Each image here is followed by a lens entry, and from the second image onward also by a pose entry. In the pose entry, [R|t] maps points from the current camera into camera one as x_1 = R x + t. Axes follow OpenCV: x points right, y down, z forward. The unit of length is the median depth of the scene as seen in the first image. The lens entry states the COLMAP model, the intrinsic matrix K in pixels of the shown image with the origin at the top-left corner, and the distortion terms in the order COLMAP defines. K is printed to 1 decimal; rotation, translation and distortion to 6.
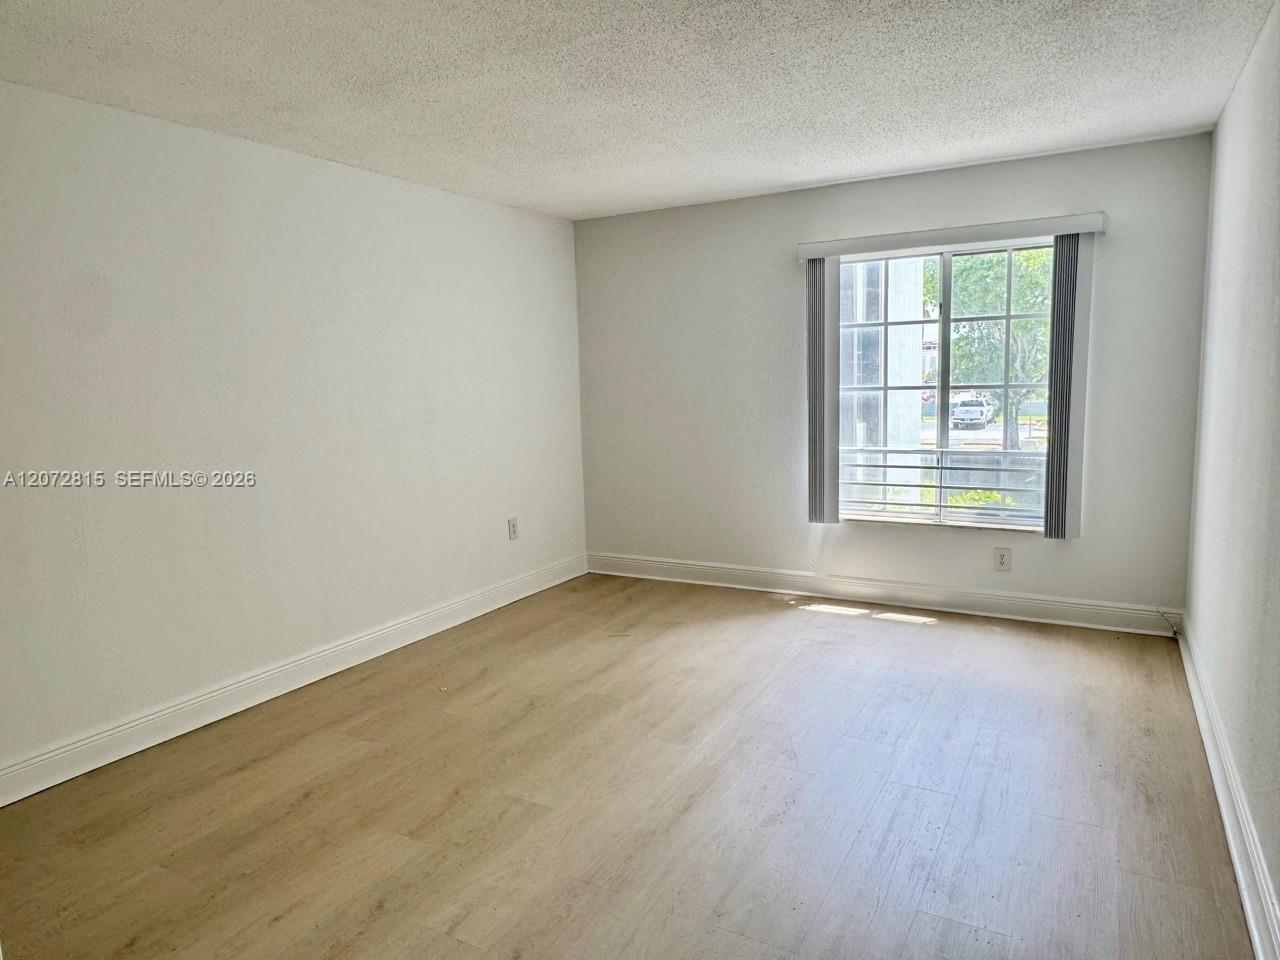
lens RADIAL K [[819.8, 0, 641.6], [0, 819.8, 481.6], [0, 0, 1]] dist [-0.020490, -0.000132]
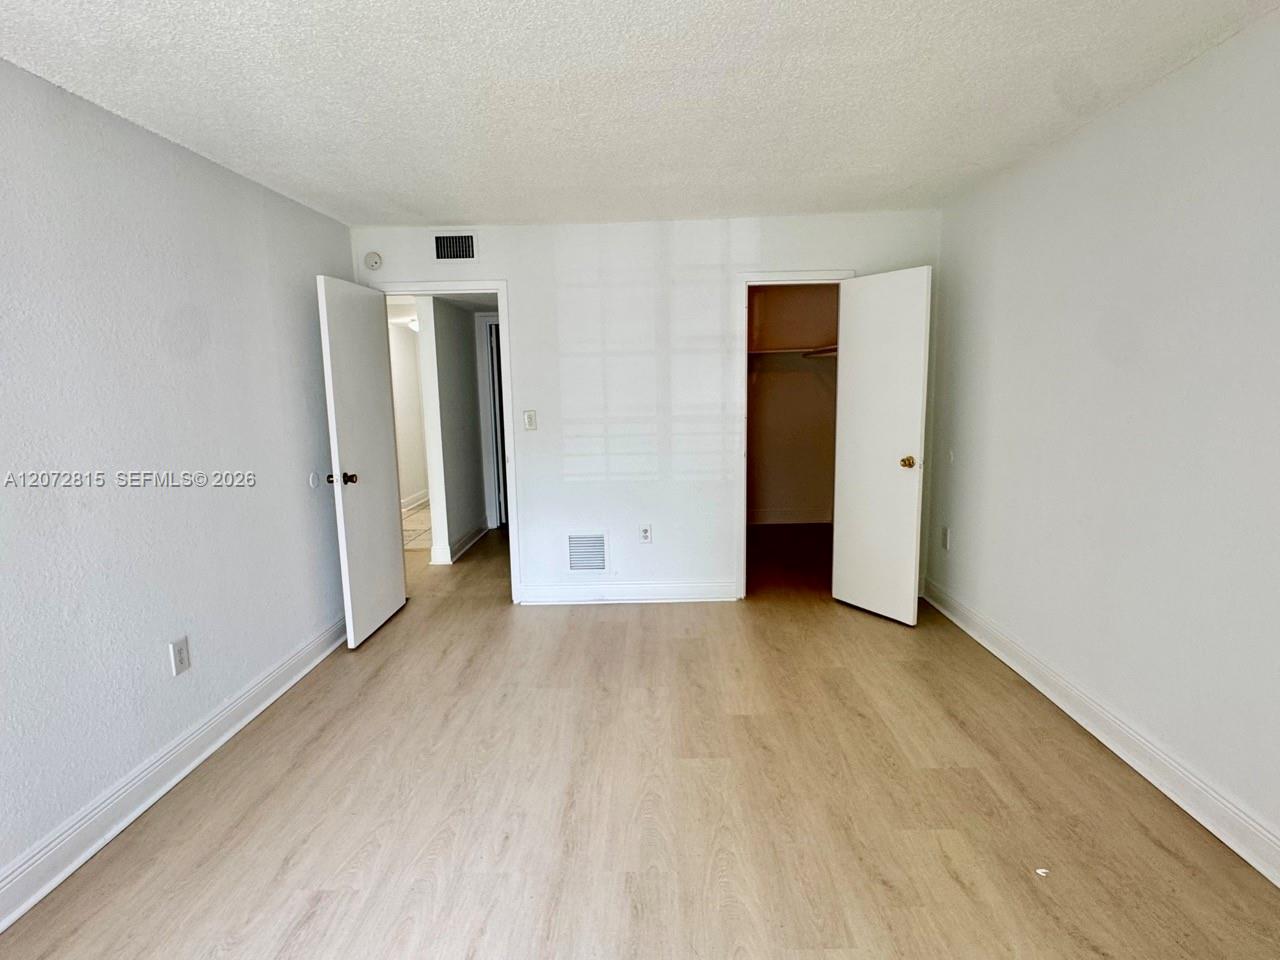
lens RADIAL K [[636.6, 0, 639.9], [0, 636.6, 478.5], [0, 0, 1]] dist [-0.001393, -0.000151]
pose [[-0.875378, 0.121787, -0.467847, 0.263862], [-0.013947, 0.960984, 0.276252, -0.203154], [0.483237, 0.248350, -0.839526, 1.349947]]
